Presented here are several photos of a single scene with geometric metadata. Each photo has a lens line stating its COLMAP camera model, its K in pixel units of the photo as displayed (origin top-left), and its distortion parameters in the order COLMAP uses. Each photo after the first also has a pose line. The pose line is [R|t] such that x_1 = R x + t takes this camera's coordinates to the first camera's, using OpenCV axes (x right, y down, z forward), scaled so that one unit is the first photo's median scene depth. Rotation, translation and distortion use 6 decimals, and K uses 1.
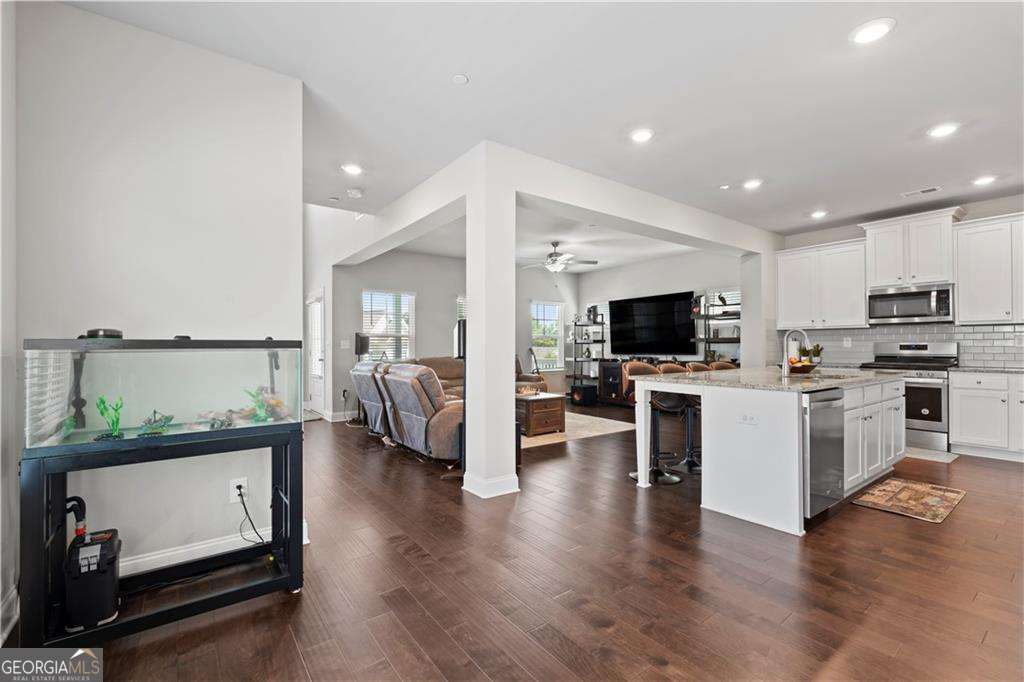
lens RADIAL K [[451.6, 0, 510.4], [0, 451.6, 342.9], [0, 0, 1]] dist [-0.001111, -0.000484]
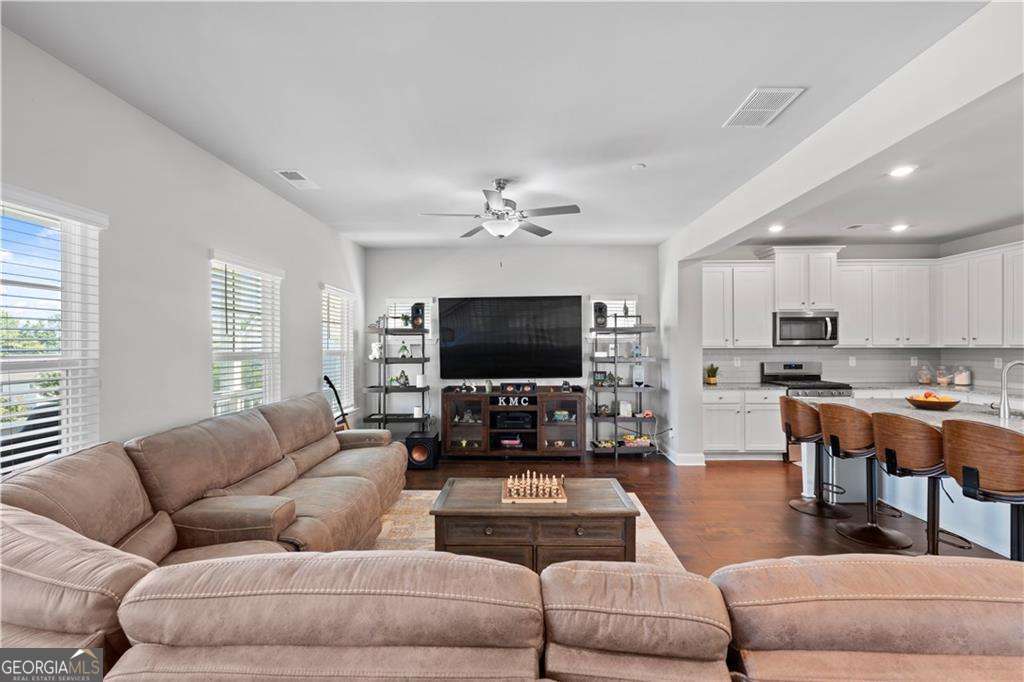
lens RADIAL K [[451.6, 0, 512.6], [0, 451.6, 345.5], [0, 0, 1]] dist [-0.001111, -0.000484]
pose [[0.608006, 0.001845, 0.793930, -0.381353], [-0.000678, 0.999998, -0.001804, -0.037813], [-0.793932, 0.000559, 0.608006, 0.840820]]
